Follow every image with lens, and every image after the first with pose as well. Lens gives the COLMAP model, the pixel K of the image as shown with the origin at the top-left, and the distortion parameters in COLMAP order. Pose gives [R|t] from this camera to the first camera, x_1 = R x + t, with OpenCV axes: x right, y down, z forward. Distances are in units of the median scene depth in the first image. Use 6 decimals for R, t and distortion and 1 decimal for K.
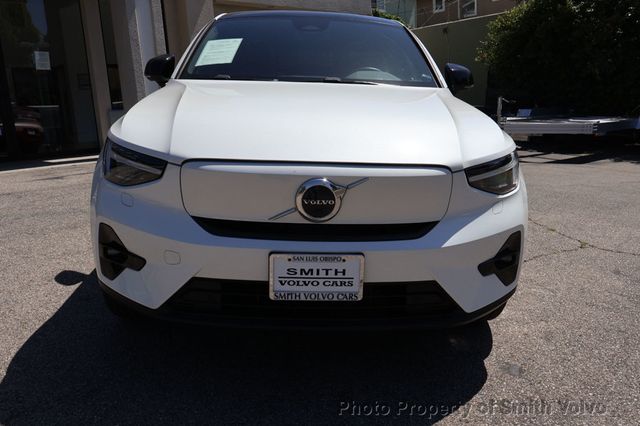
lens RADIAL K [[540.5, 0, 320.1], [0, 540.5, 213.2], [0, 0, 1]] dist [-0.003166, 0.003327]
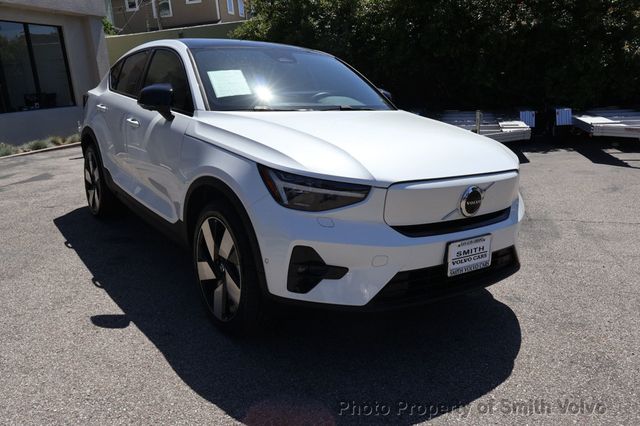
lens RADIAL K [[540.5, 0, 318.4], [0, 540.5, 212.7], [0, 0, 1]] dist [-0.003166, 0.003327]
pose [[0.847501, -0.136674, 0.512896, -1.059438], [0.134810, 0.990020, 0.041059, -0.104325], [-0.513389, 0.034346, 0.857468, -0.023499]]
